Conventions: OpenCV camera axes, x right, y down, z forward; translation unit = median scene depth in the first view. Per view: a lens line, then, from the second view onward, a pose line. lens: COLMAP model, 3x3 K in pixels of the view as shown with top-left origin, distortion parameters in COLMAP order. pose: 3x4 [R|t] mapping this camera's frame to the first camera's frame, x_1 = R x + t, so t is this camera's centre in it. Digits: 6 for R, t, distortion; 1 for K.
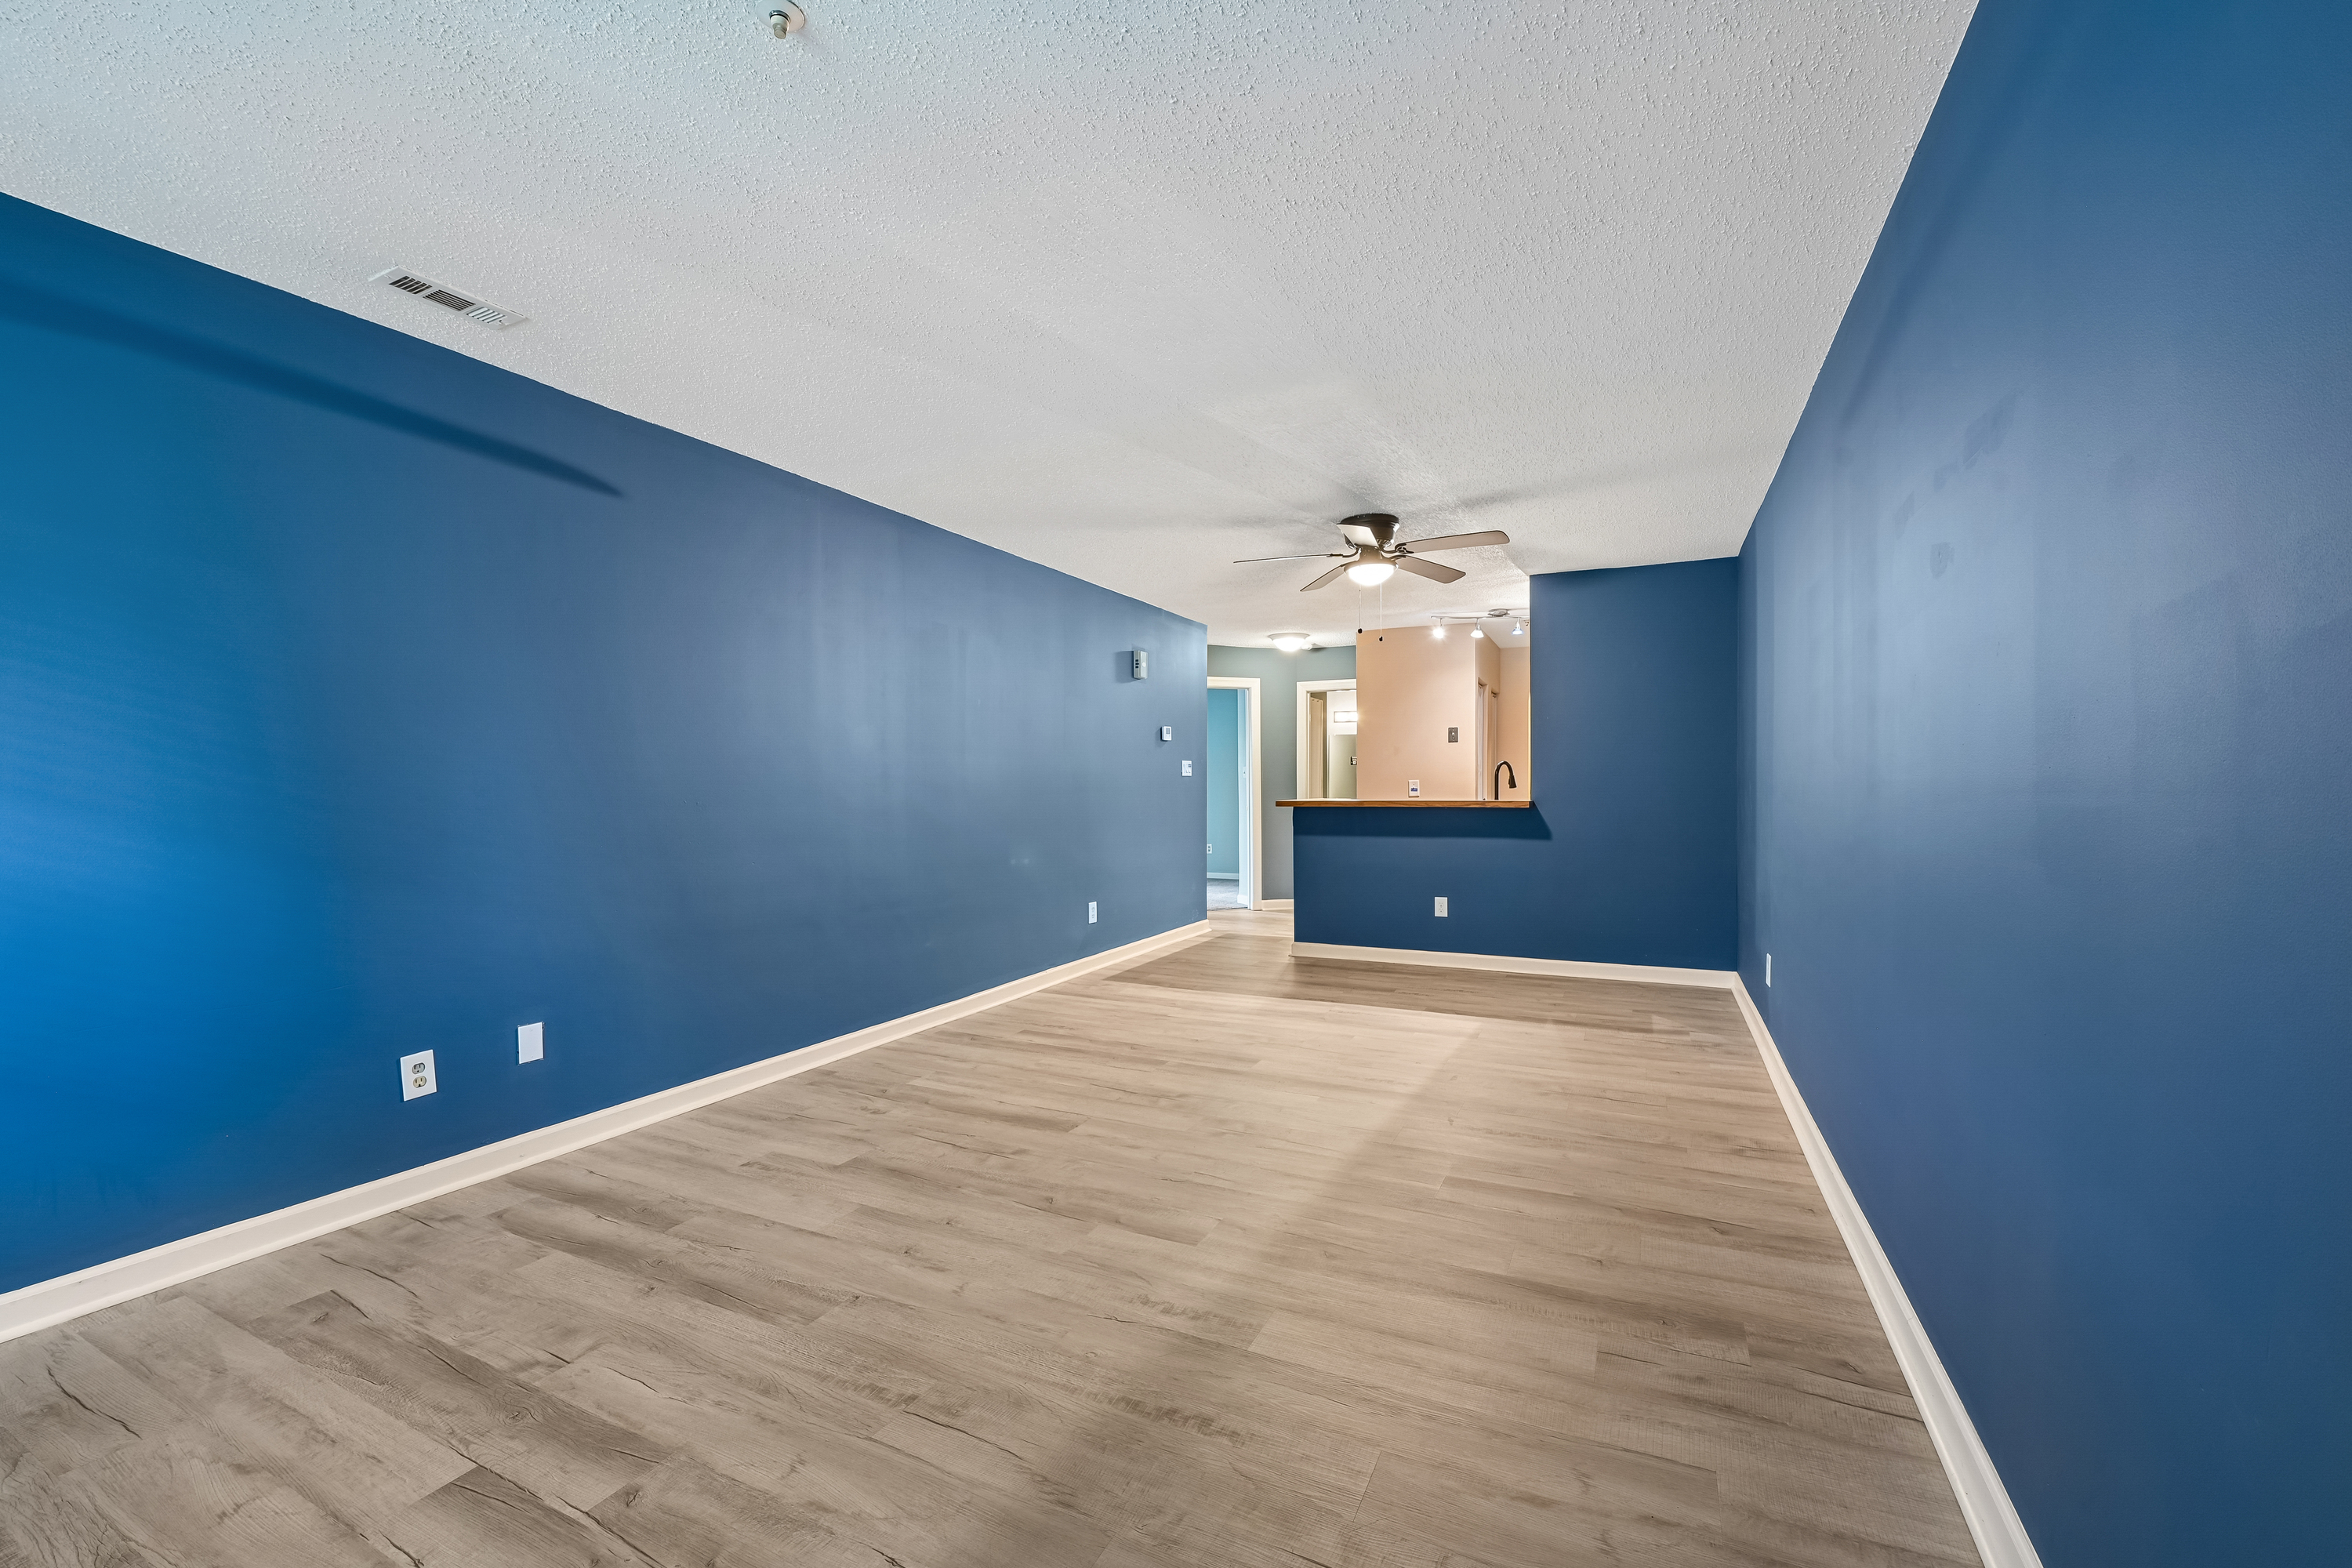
lens RADIAL K [[952.7, 0, 1185.2], [0, 952.7, 809.7], [0, 0, 1]] dist [-0.009995, -0.008554]
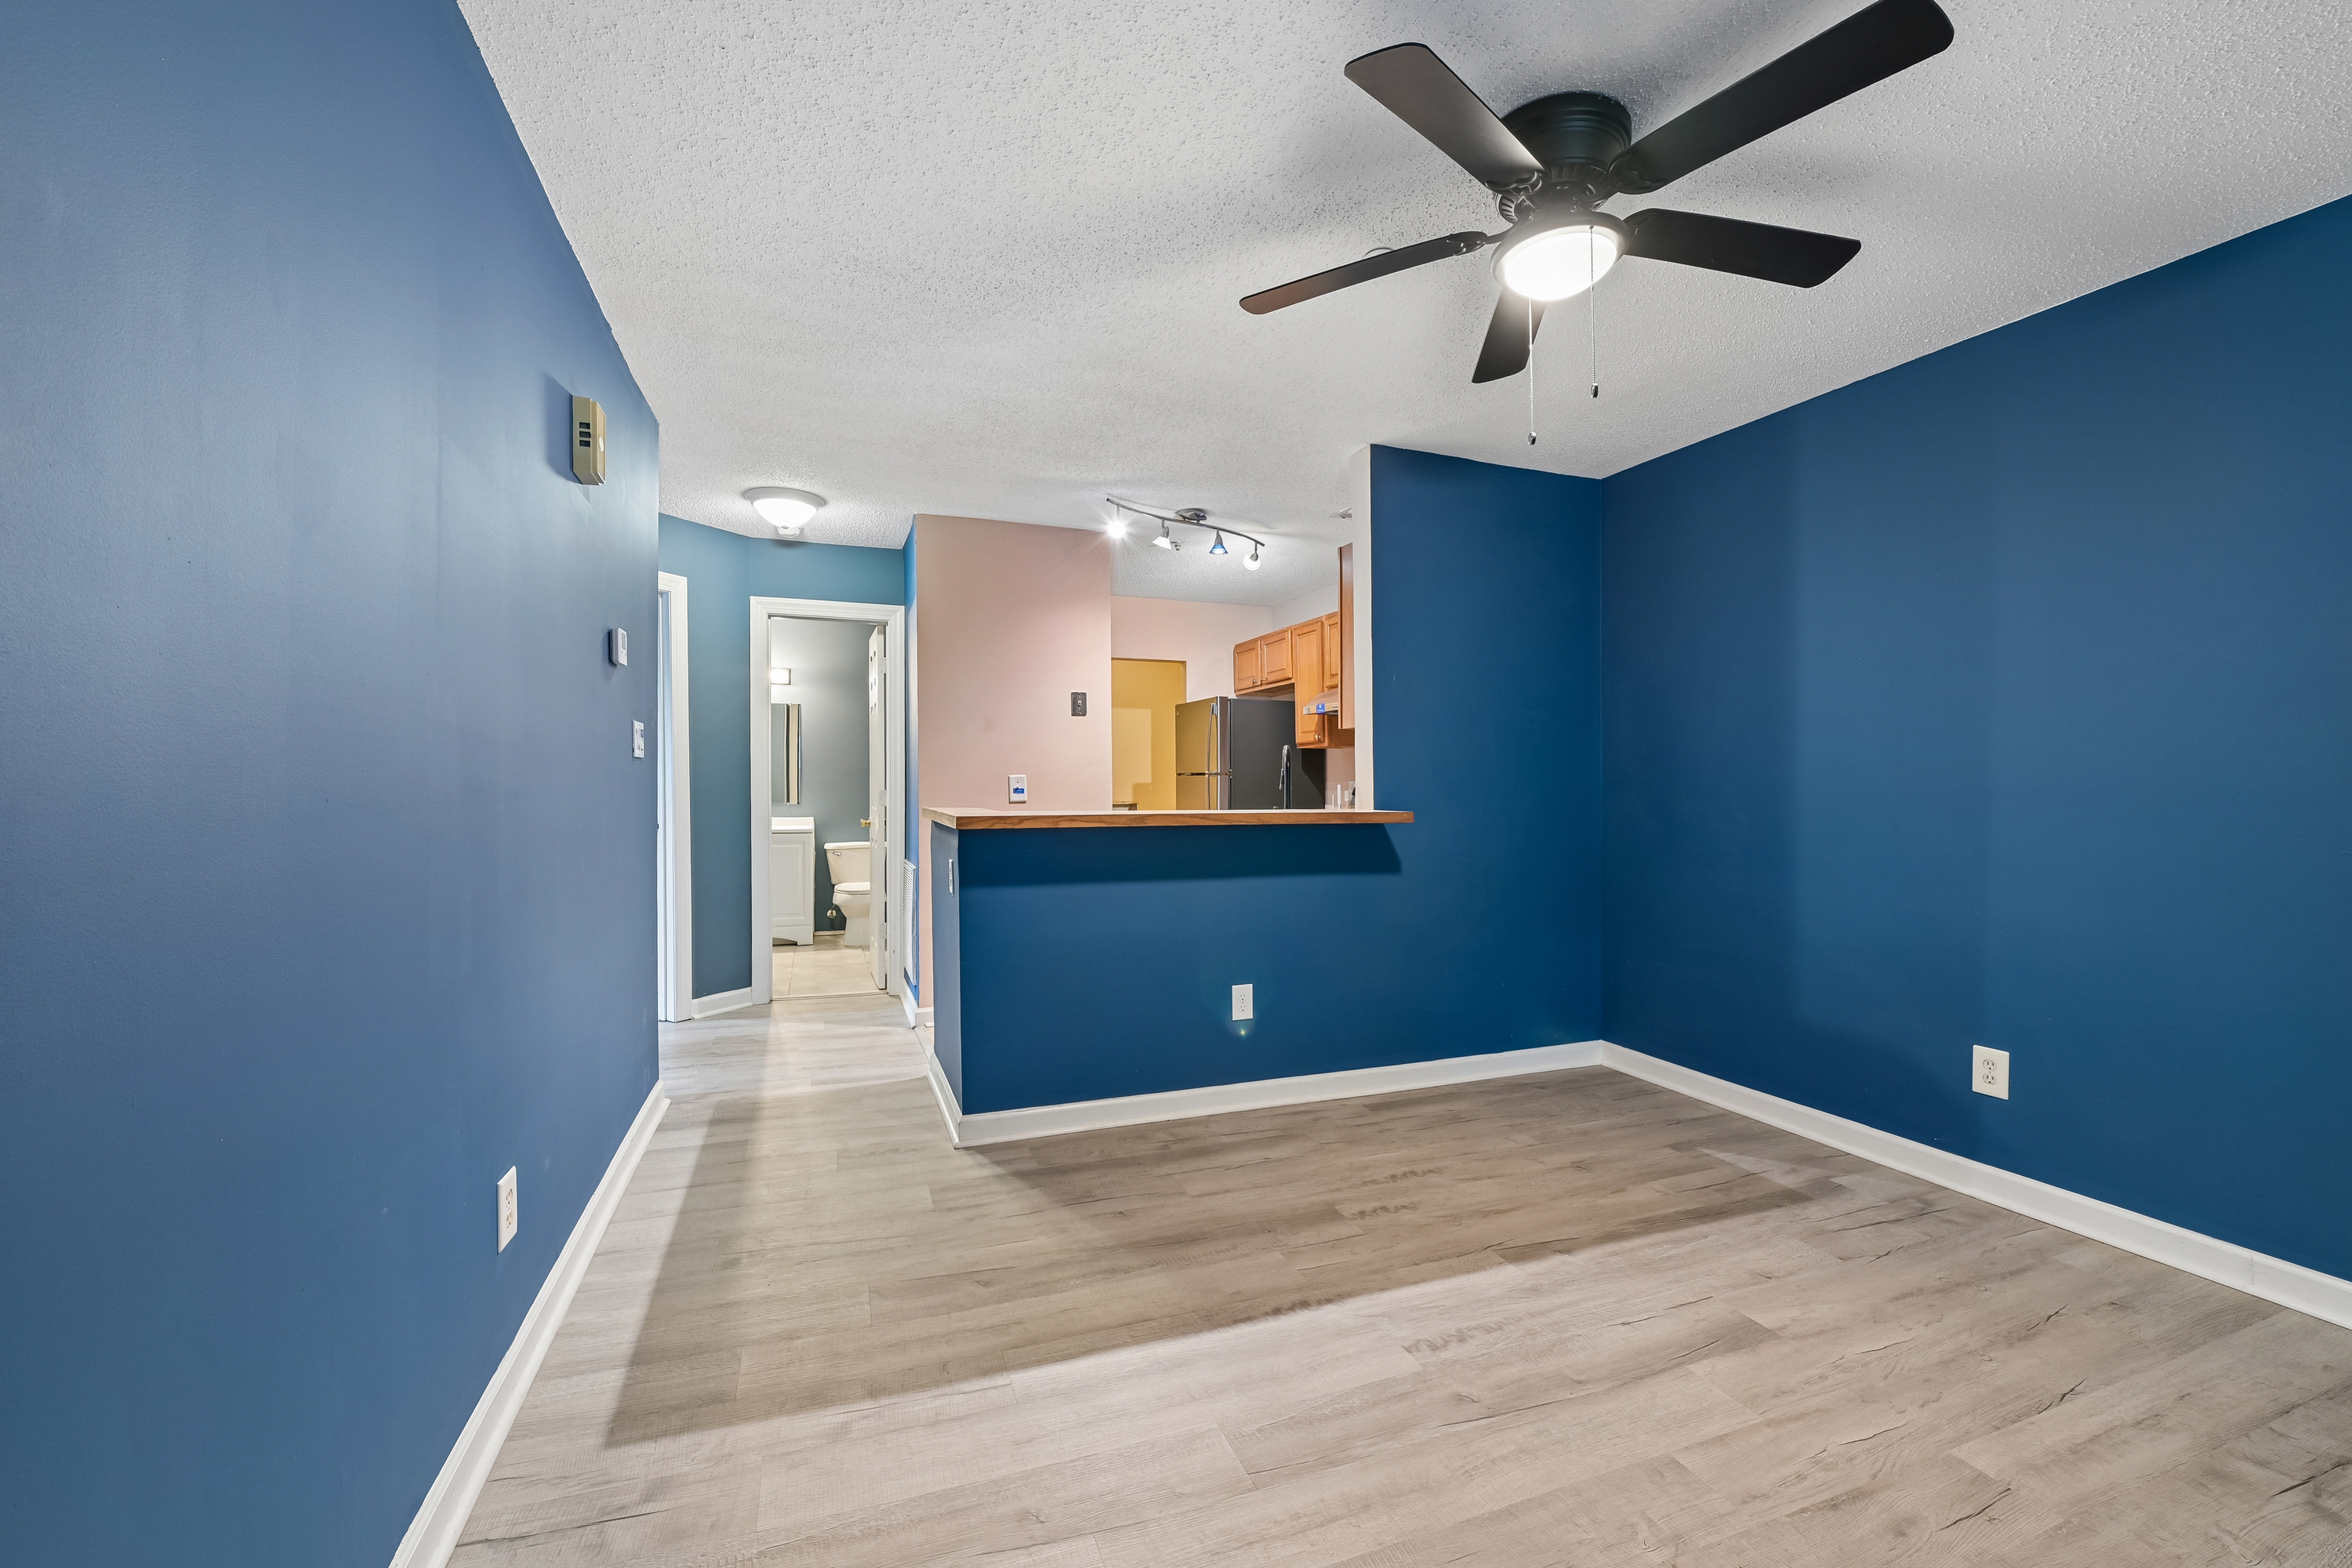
lens RADIAL K [[951.4, 0, 1172.7], [0, 951.4, 833.7], [0, 0, 1]] dist [-0.026684, -0.000186]
pose [[0.699836, -0.030893, 0.713635, -0.322267], [0.011535, 0.999423, 0.031953, -0.032053], [-0.714210, -0.014130, 0.699789, 1.327060]]
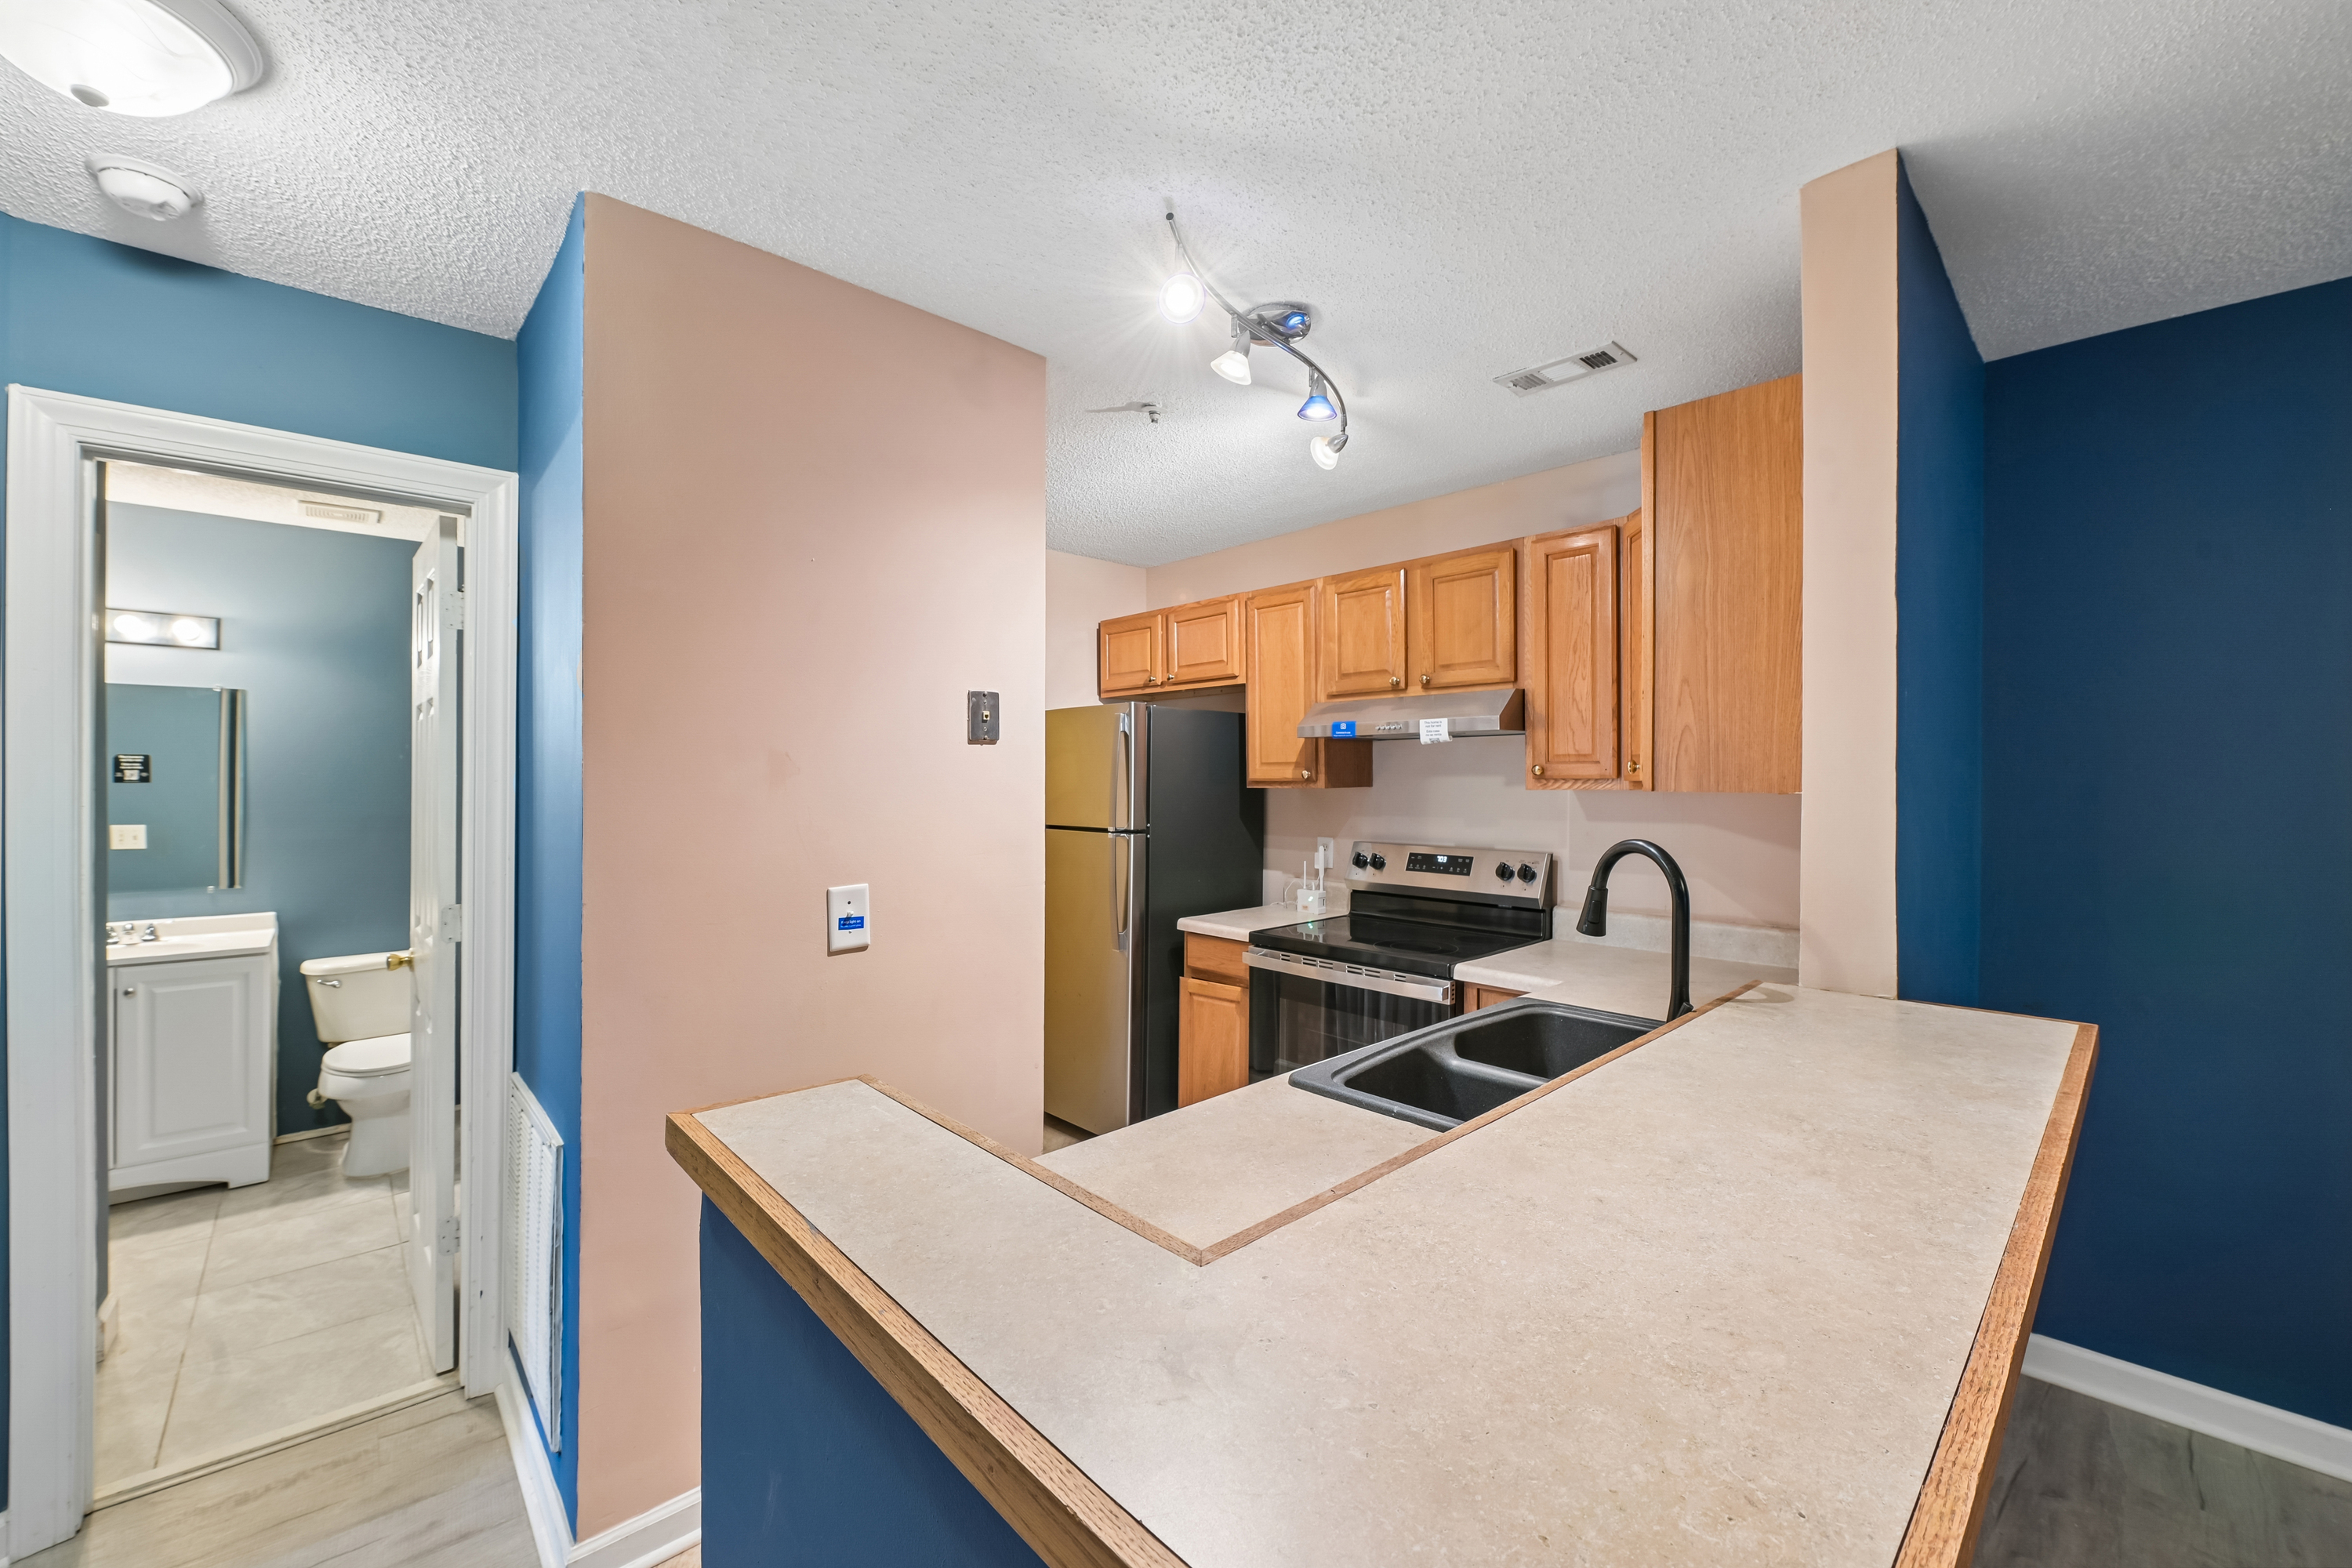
lens RADIAL K [[937.4, 0, 1176.0], [0, 937.4, 784.0], [0, 0, 1]] dist [-0.025318, -0.000616]
pose [[0.374231, -0.002129, 0.927333, 0.114876], [0.020917, 0.999762, -0.006146, -0.144068], [-0.927100, 0.021697, 0.374186, 2.169106]]
